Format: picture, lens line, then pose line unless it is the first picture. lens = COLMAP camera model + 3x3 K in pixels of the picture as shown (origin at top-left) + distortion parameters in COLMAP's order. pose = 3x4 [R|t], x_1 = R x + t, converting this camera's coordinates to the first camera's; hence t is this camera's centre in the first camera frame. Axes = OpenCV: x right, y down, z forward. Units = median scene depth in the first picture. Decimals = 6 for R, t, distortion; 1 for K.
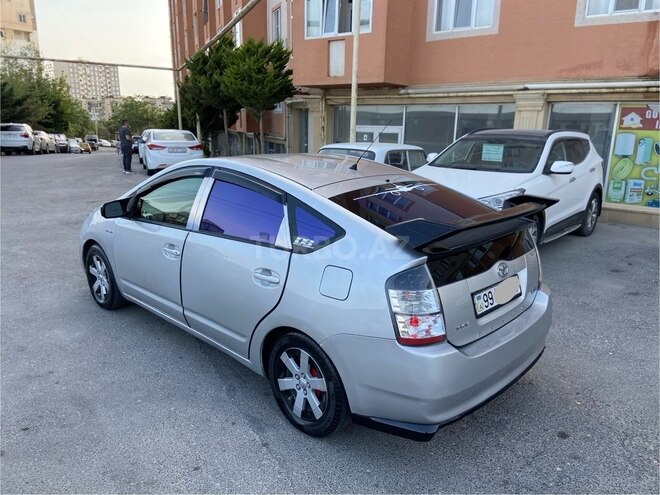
lens RADIAL K [[498.3, 0, 331.9], [0, 498.3, 248.2], [0, 0, 1]] dist [0.123169, -0.151793]
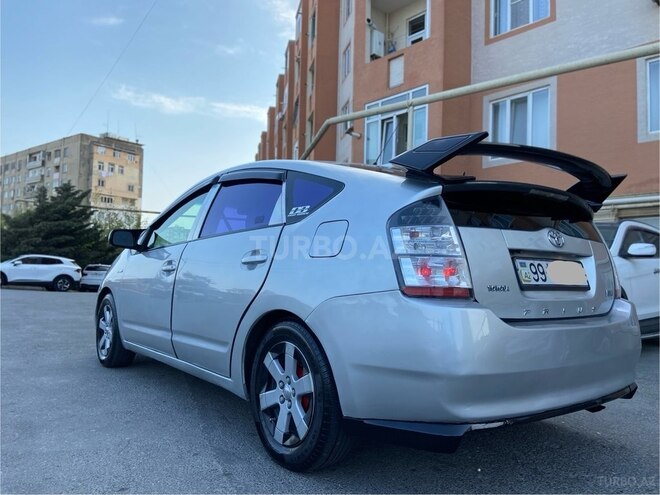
lens RADIAL K [[498.3, 0, 331.9], [0, 498.3, 248.2], [0, 0, 1]] dist [0.123169, -0.151793]
pose [[0.990484, -0.001324, -0.137624, 0.078677], [-0.041447, 0.950663, -0.307445, 0.210871], [0.131241, 0.310224, 0.941561, 0.176653]]
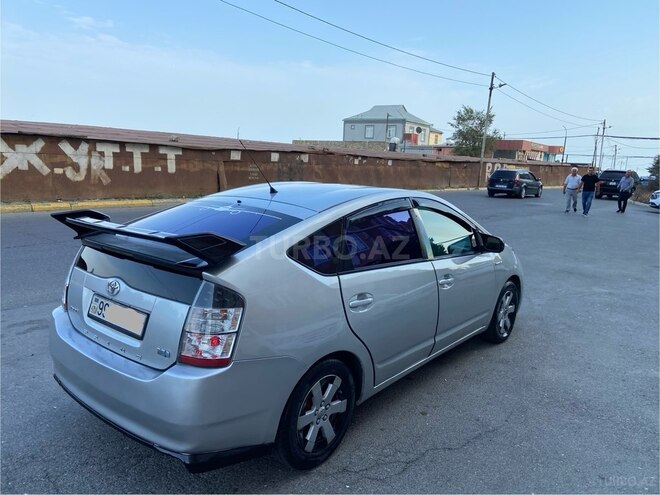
lens RADIAL K [[498.3, 0, 331.9], [0, 498.3, 248.2], [0, 0, 1]] dist [0.123169, -0.151793]
pose [[0.072393, 0.160397, -0.984394, 0.897131], [-0.291651, 0.947248, 0.132896, -0.189177], [0.953781, 0.277479, 0.115354, 0.880559]]
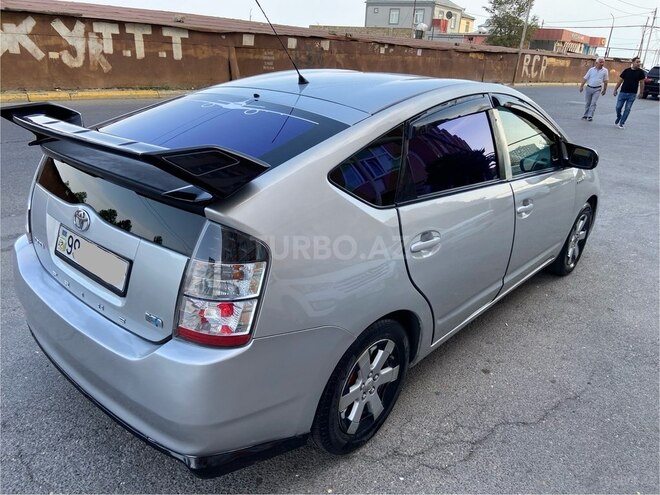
lens RADIAL K [[496.1, 0, 335.5], [0, 496.1, 254.3], [0, 0, 1]] dist [0.130194, -0.160706]
pose [[0.044707, 0.363906, -0.930362, 0.688993], [-0.307298, 0.891148, 0.333801, -0.168000], [0.950563, 0.270975, 0.151668, 0.858689]]
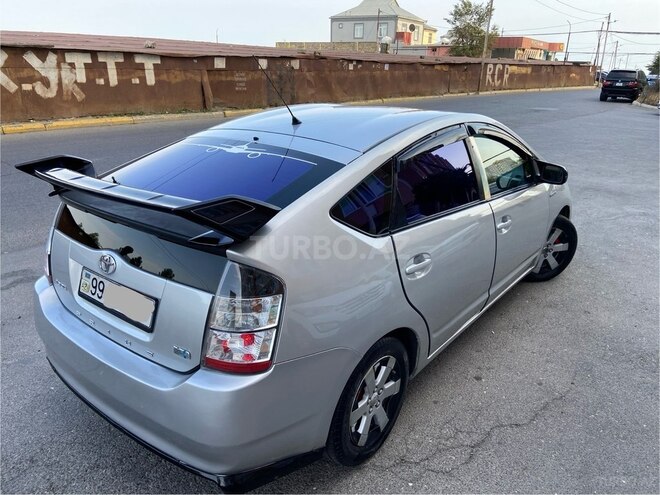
lens RADIAL K [[498.3, 0, 331.9], [0, 498.3, 248.2], [0, 0, 1]] dist [0.123169, -0.151793]
pose [[0.099028, 0.327624, -0.939604, 0.729641], [-0.269083, 0.917884, 0.291691, -0.193007], [0.958012, 0.223946, 0.179054, 0.820418]]
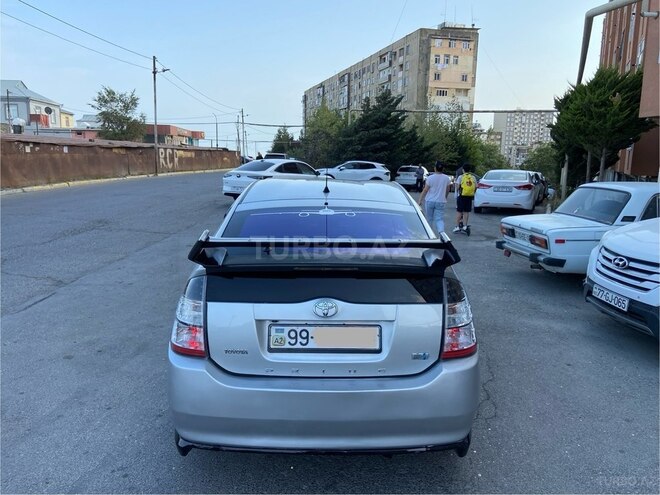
lens RADIAL K [[498.3, 0, 331.9], [0, 498.3, 248.2], [0, 0, 1]] dist [0.123169, -0.151793]
pose [[0.695980, 0.126154, -0.706893, 0.649519], [-0.185515, 0.982614, -0.007291, -0.037936], [0.693683, 0.136214, 0.707283, 0.279385]]
